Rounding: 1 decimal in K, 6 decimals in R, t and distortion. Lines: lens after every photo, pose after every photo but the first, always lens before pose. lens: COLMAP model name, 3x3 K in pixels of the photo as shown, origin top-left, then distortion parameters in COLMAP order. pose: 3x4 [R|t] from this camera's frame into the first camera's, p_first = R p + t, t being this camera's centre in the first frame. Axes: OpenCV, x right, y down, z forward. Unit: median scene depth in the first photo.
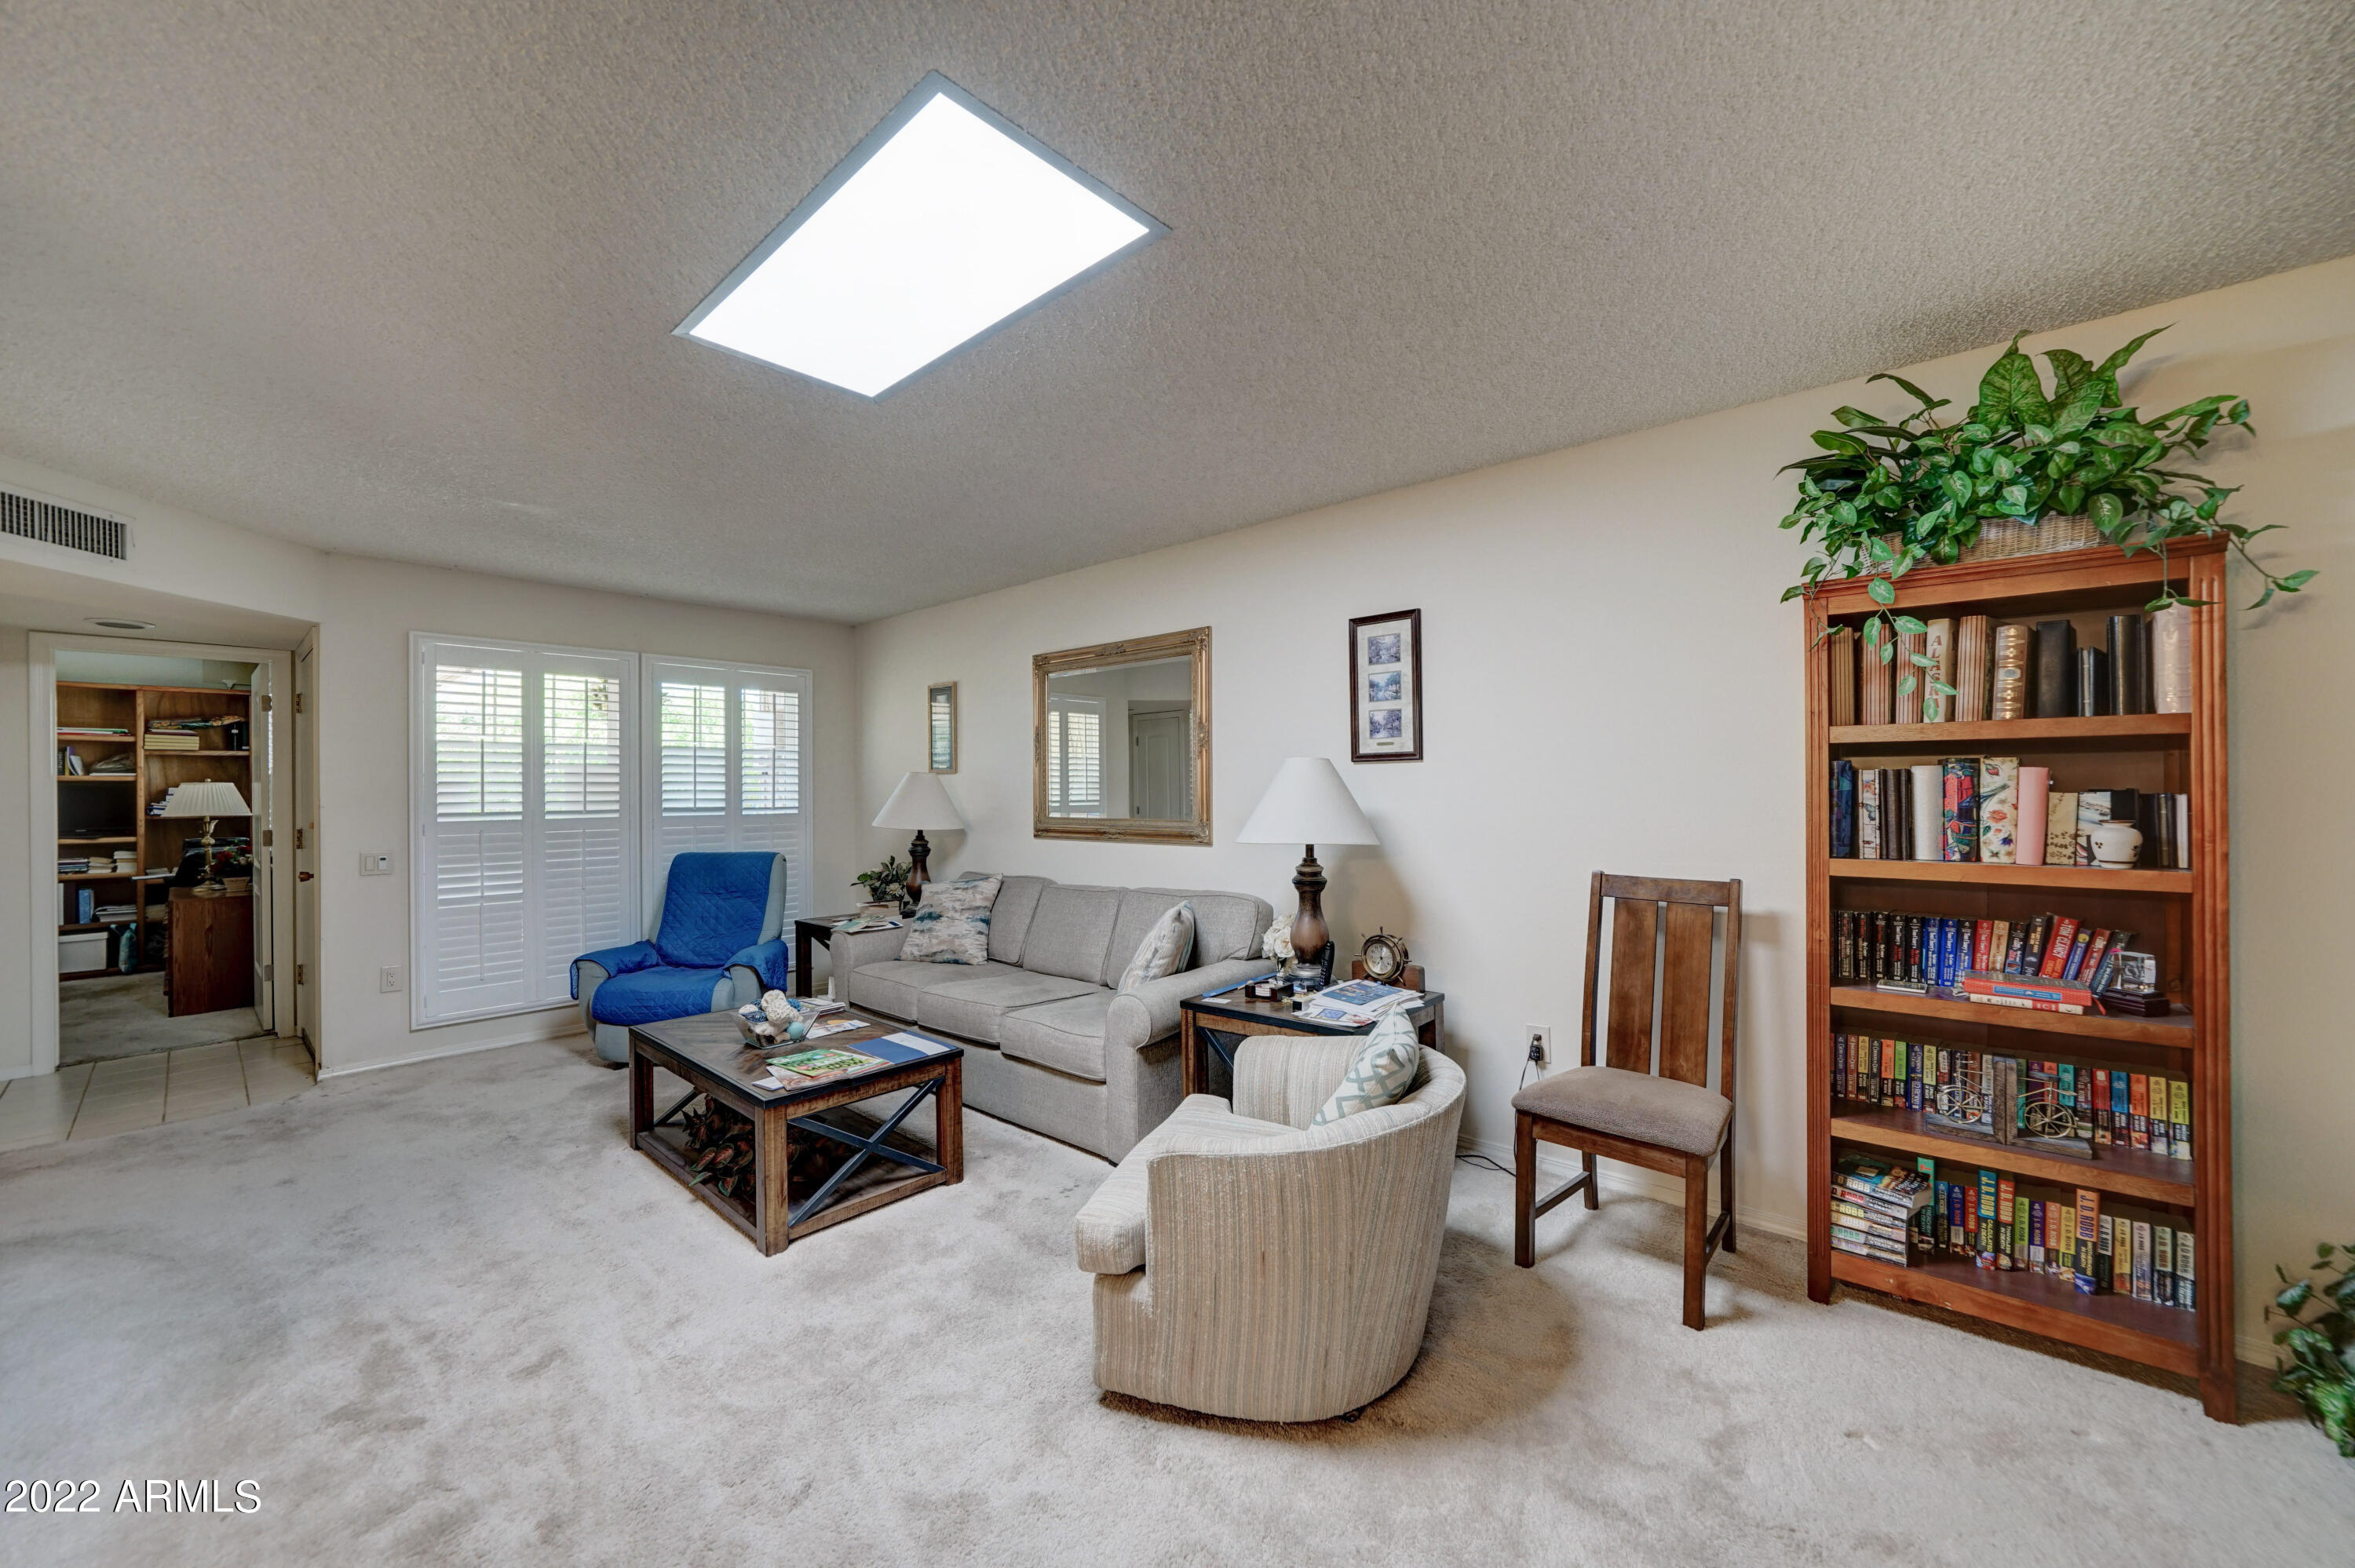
lens RADIAL K [[861.6, 0, 1175.6], [0, 861.6, 784.5], [0, 0, 1]] dist [-0.008110, -0.000041]
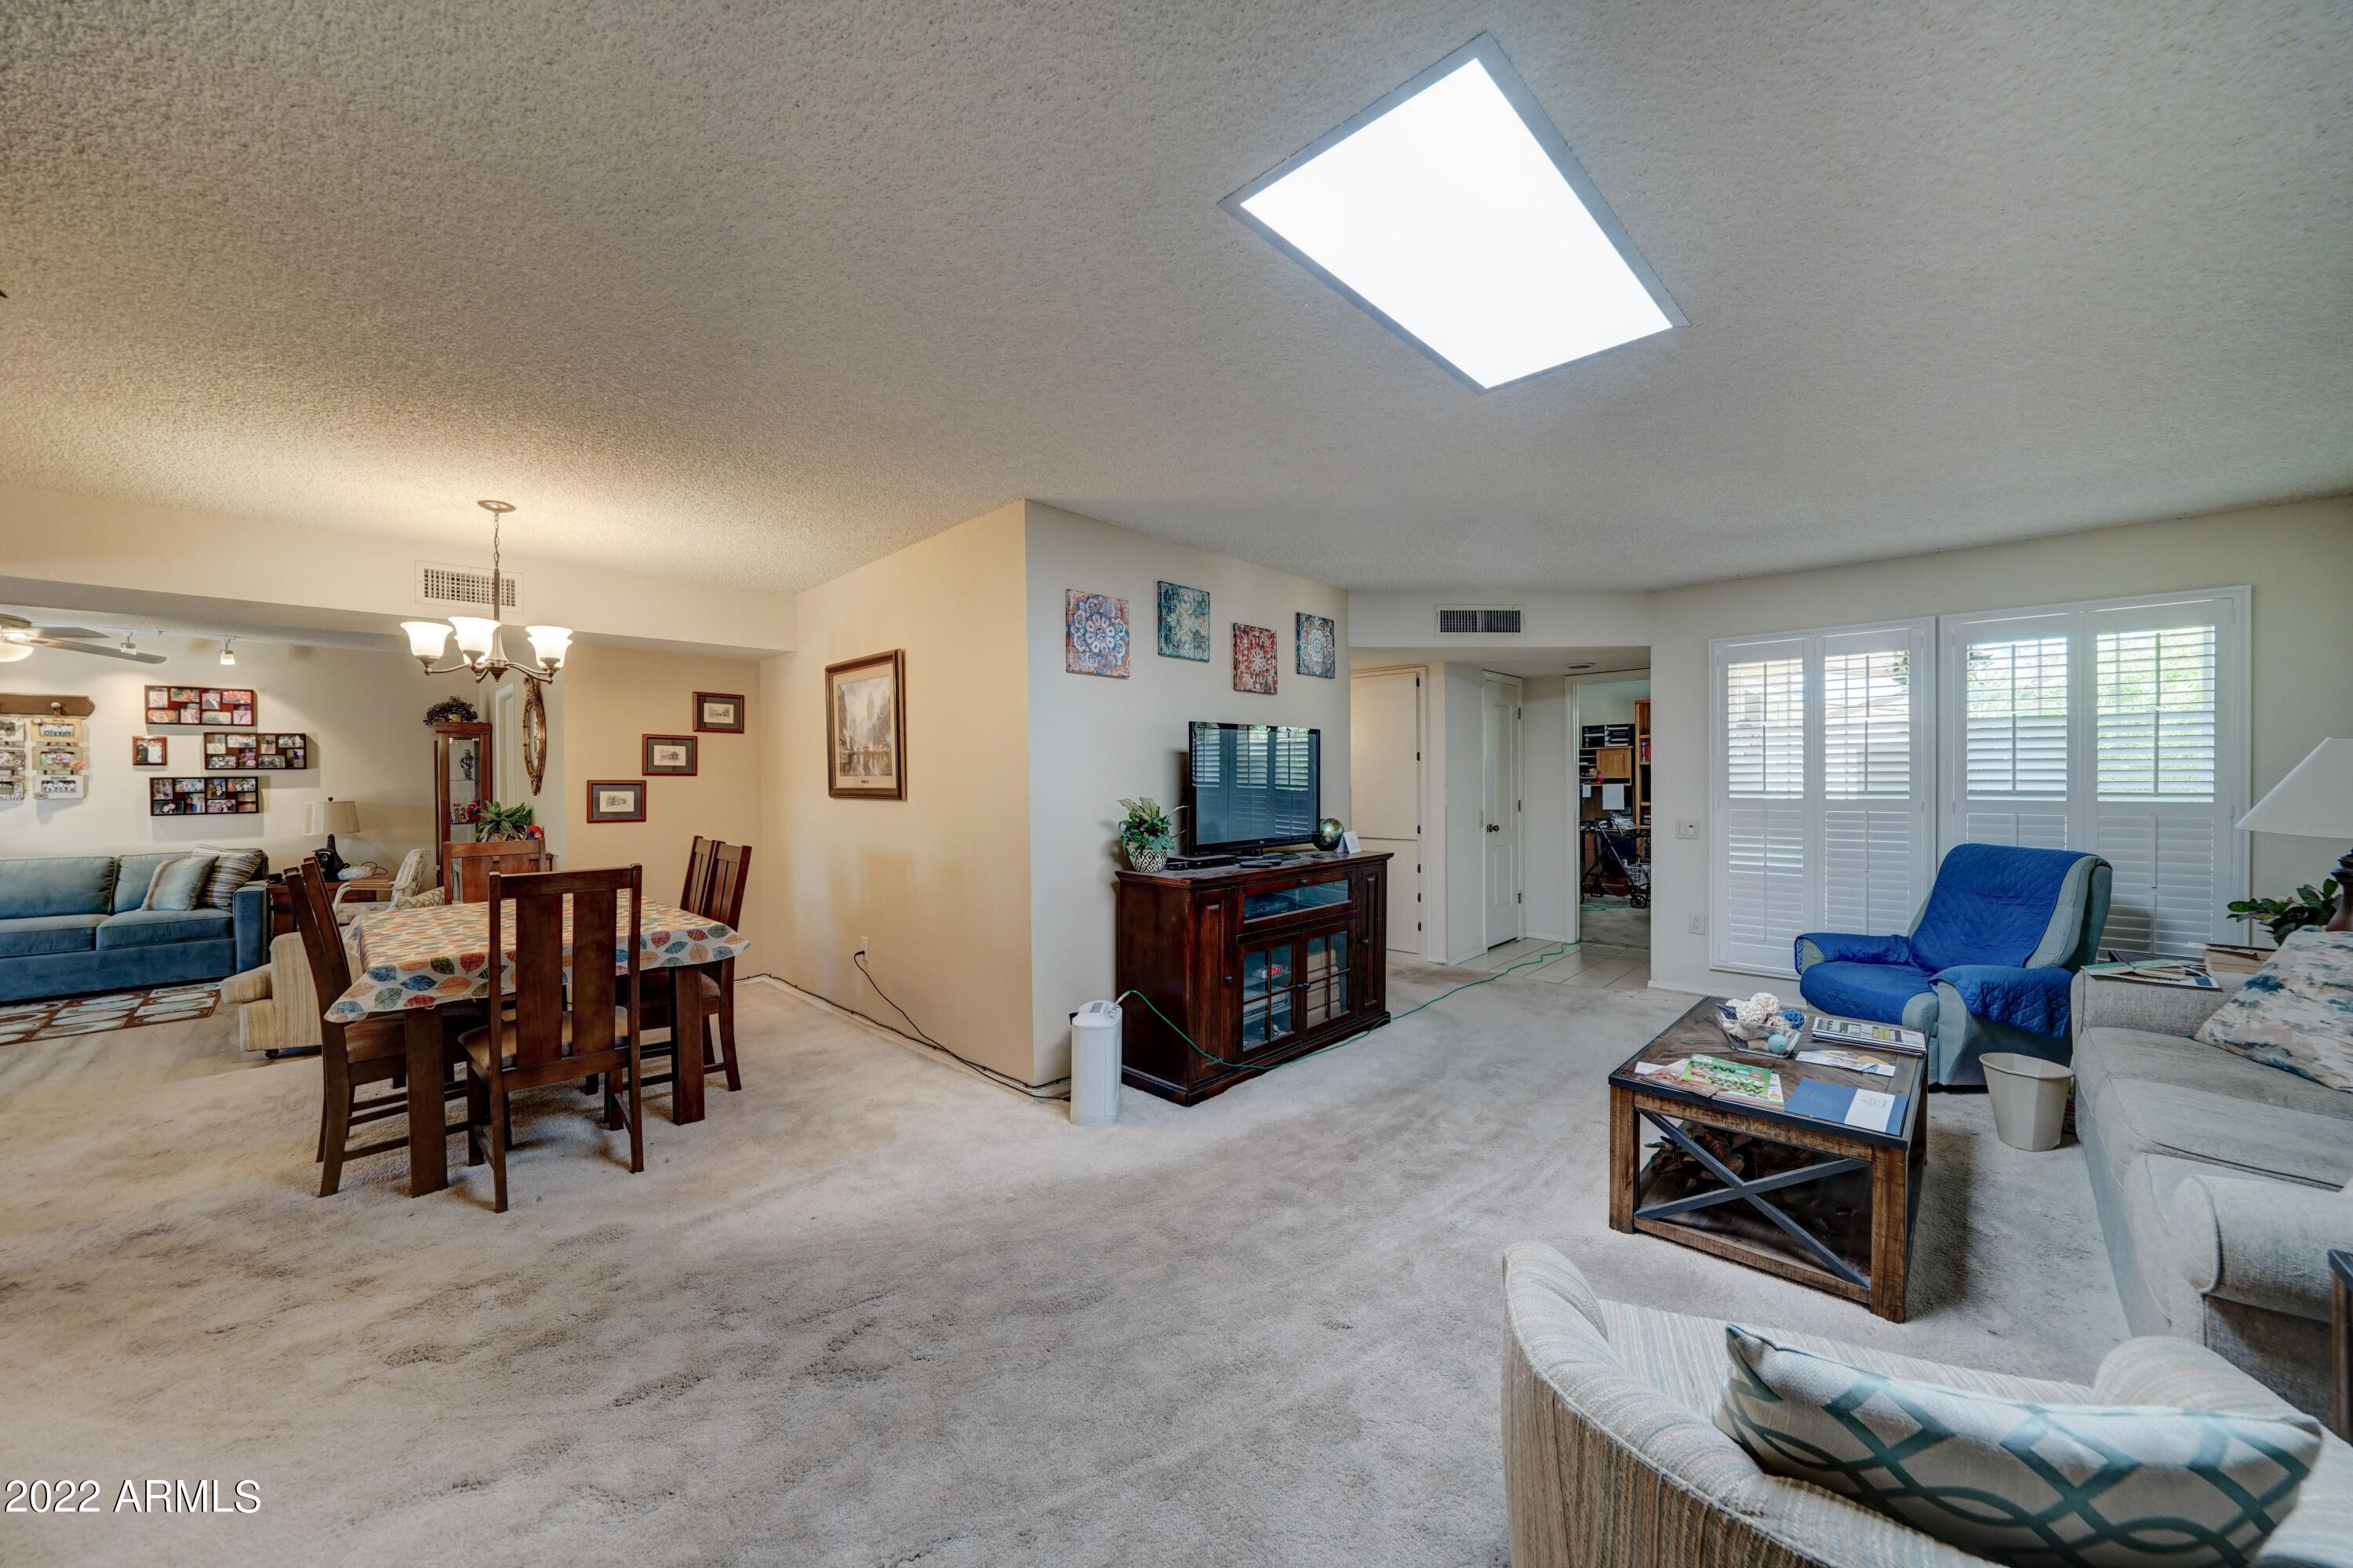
lens RADIAL K [[806.3, 0, 1179.5], [0, 806.3, 784.9], [0, 0, 1]] dist [-0.017887, 0.000999]
pose [[0.001430, 0.015066, -0.999885, 0.250606], [0.012739, 0.999805, 0.015083, -0.000449], [0.999918, -0.012760, 0.001238, 0.259153]]
